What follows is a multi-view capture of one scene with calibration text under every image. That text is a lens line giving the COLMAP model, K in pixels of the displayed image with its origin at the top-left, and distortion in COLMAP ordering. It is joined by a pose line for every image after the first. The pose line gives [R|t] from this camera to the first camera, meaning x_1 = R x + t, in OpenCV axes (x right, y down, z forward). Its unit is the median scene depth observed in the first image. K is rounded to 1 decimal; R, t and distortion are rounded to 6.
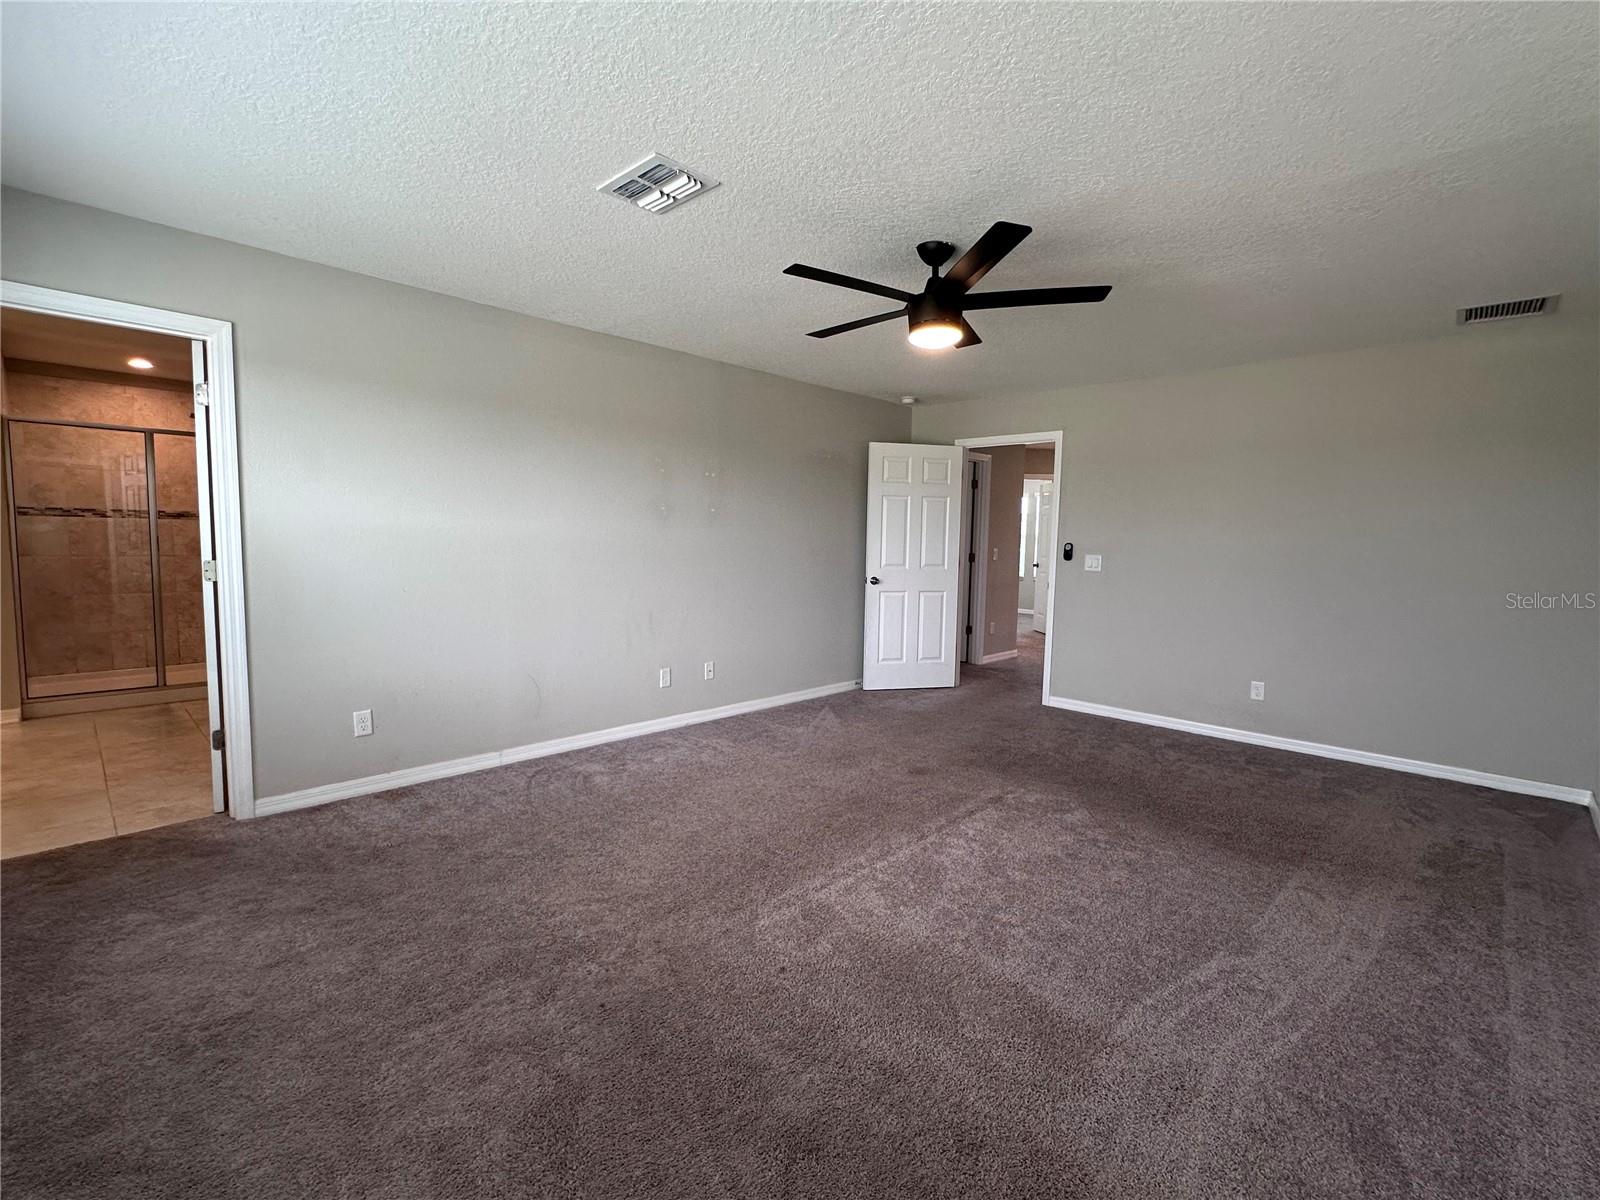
lens RADIAL K [[717.4, 0, 795.5], [0, 717.4, 595.1], [0, 0, 1]] dist [-0.003617, -0.000093]
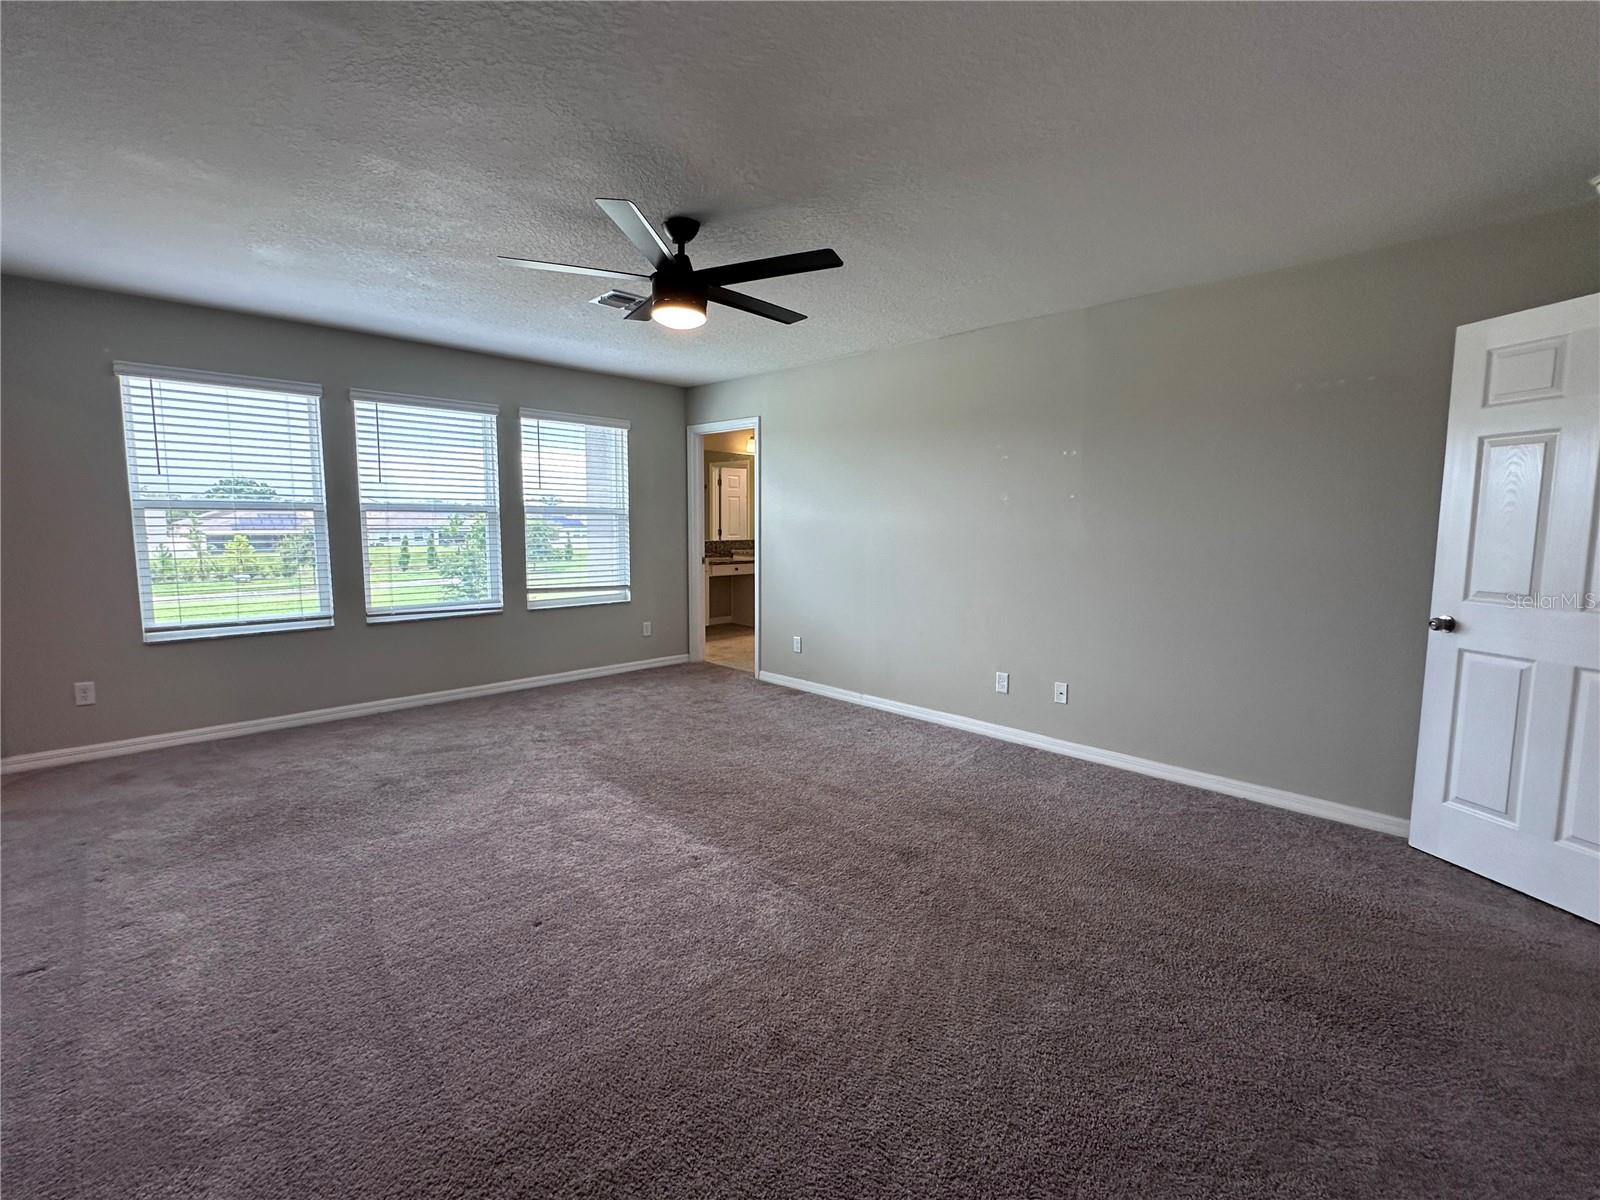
lens RADIAL K [[717.4, 0, 795.5], [0, 717.4, 595.1], [0, 0, 1]] dist [-0.003617, -0.000093]
pose [[-0.017734, 0.084944, -0.996228, 0.743488], [-0.090714, 0.992139, 0.086210, -0.052704], [0.995719, 0.091901, -0.009889, 0.748585]]
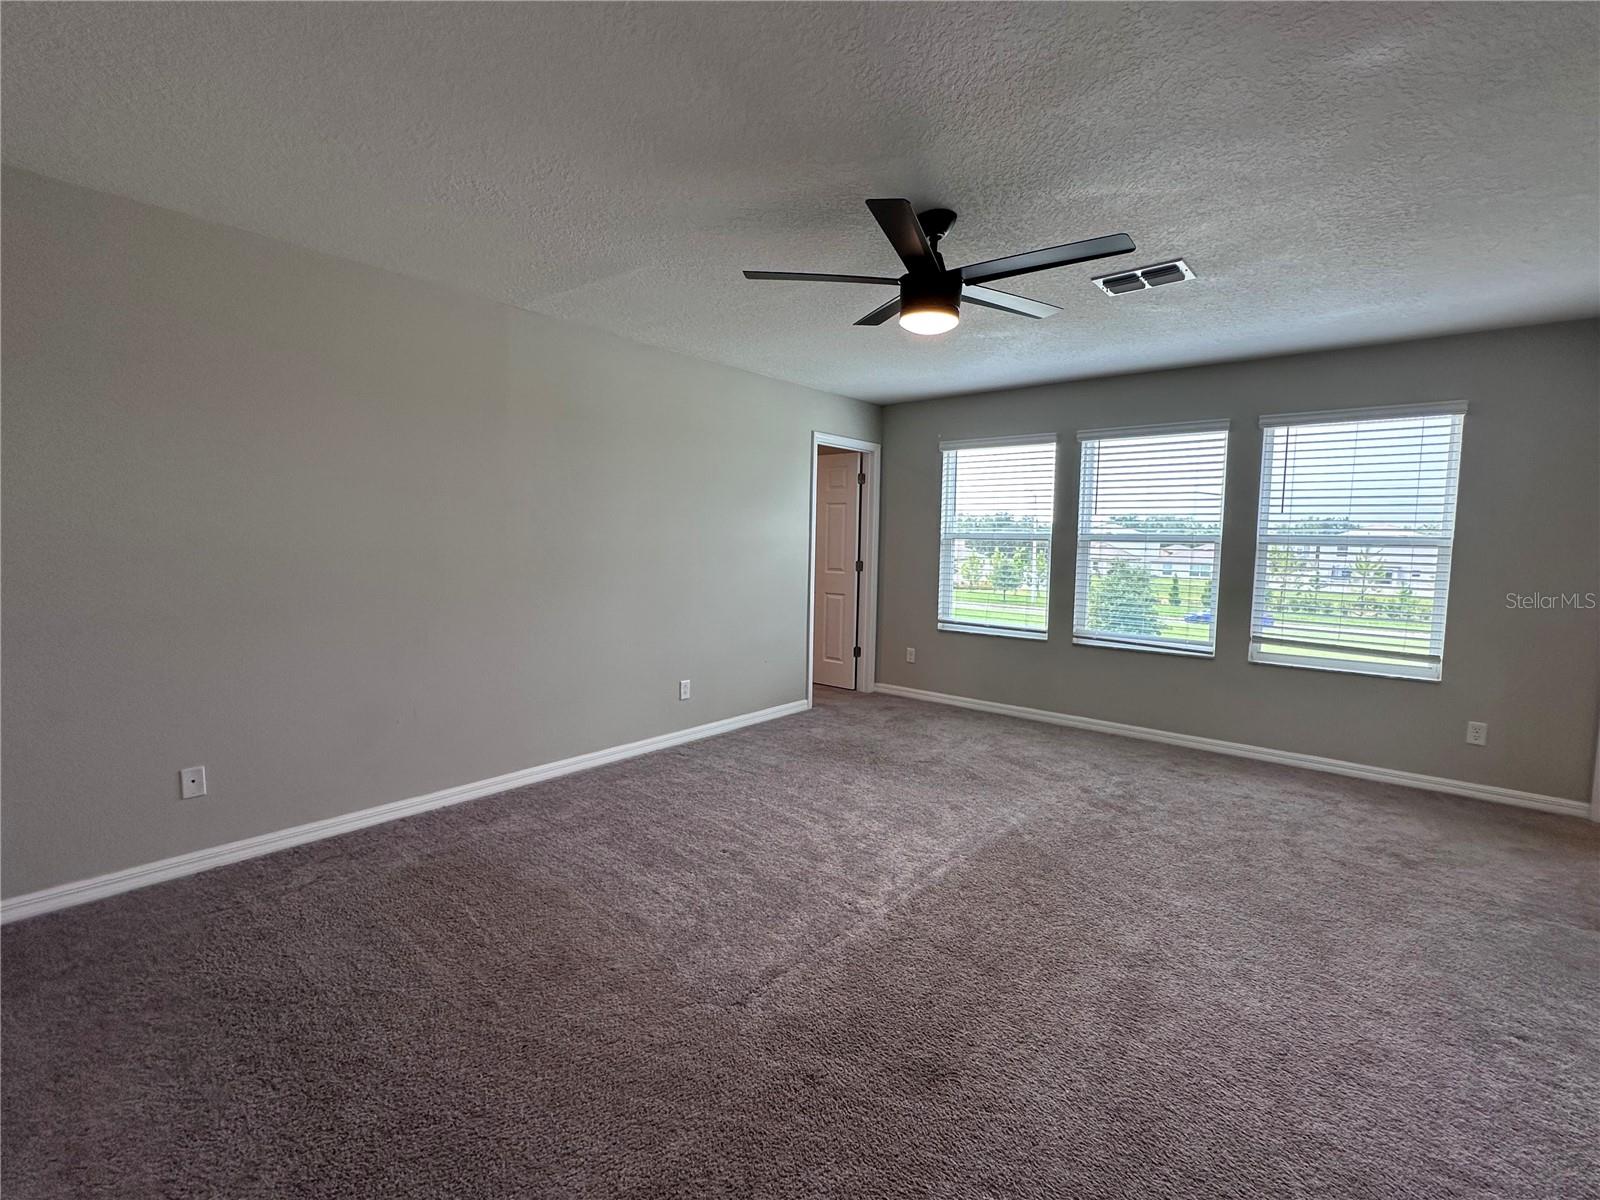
lens RADIAL K [[717.4, 0, 795.5], [0, 717.4, 595.1], [0, 0, 1]] dist [-0.003617, -0.000093]
pose [[-0.996656, -0.032485, -0.074973, 0.260067], [-0.043984, 0.986583, 0.157223, -0.100017], [0.068860, 0.159995, -0.984713, 1.193624]]
